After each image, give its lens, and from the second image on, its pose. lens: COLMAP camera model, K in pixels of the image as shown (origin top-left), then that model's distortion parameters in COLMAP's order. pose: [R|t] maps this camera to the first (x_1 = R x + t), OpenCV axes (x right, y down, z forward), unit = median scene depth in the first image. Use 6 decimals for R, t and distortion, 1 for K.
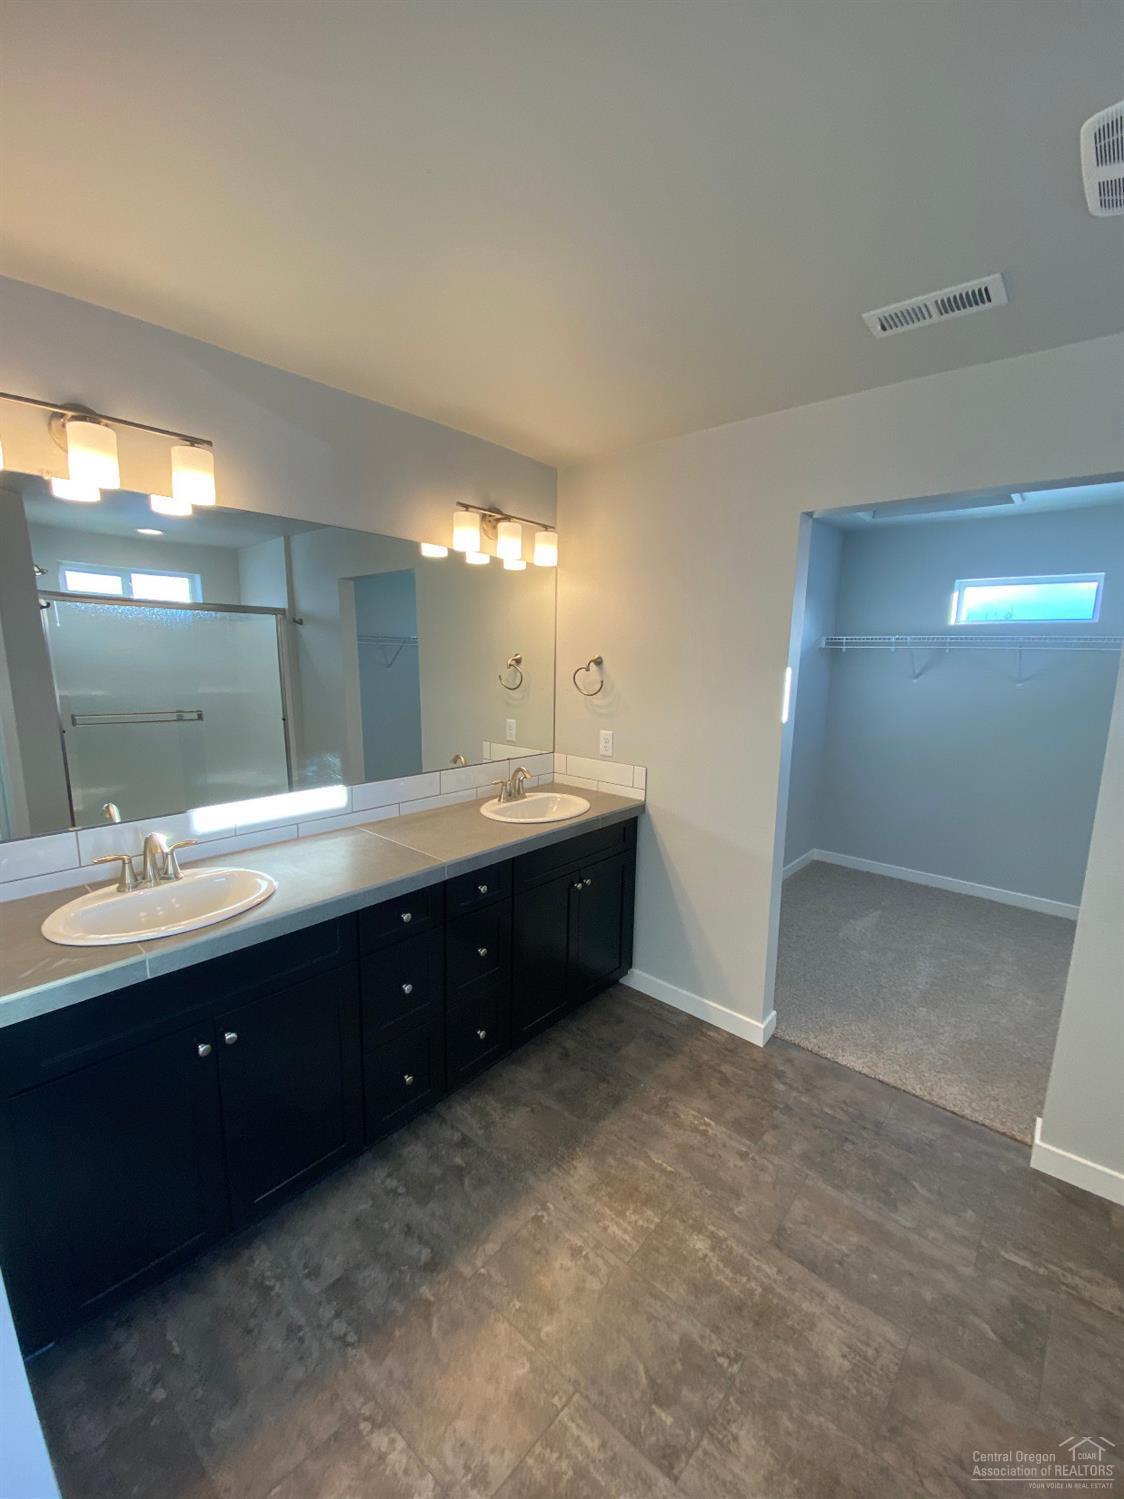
lens RADIAL K [[607.1, 0, 558.8], [0, 607.1, 749.9], [0, 0, 1]] dist [0.018778, -0.018936]
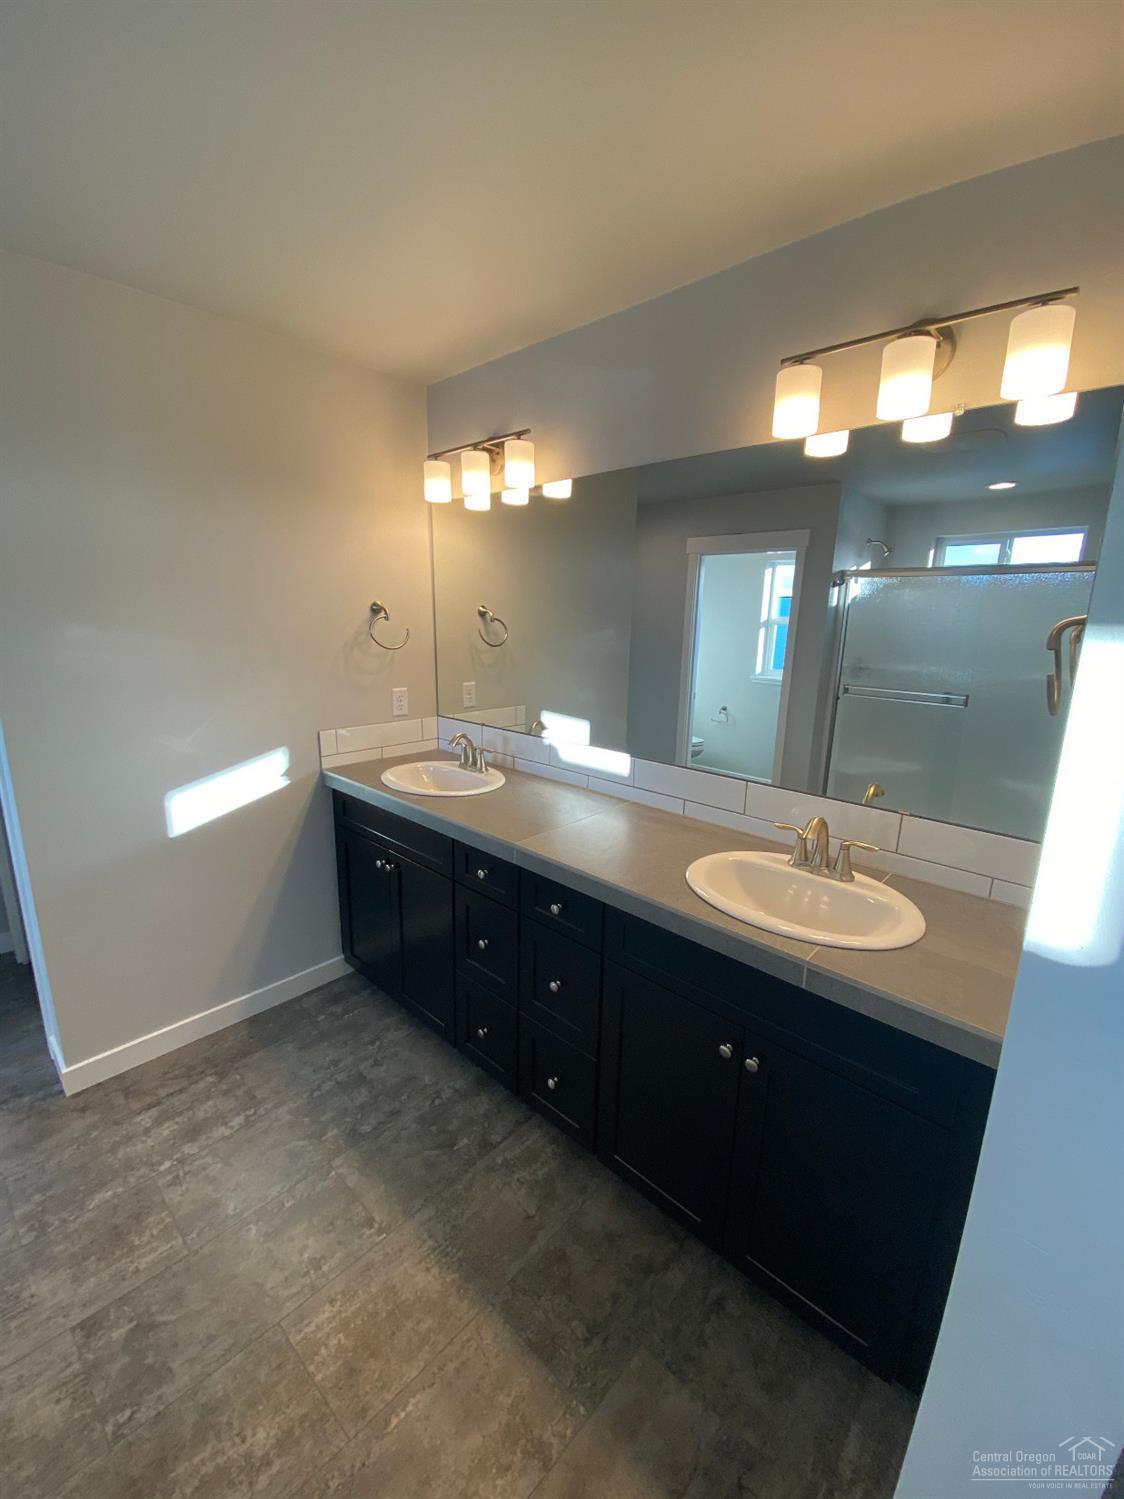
lens RADIAL K [[607.1, 0, 558.8], [0, 607.1, 749.9], [0, 0, 1]] dist [0.018778, -0.018936]
pose [[-0.023453, 0.200009, -0.979513, 0.677105], [-0.179414, 0.963033, 0.200940, -0.140989], [0.983494, 0.180451, 0.013299, 1.084095]]
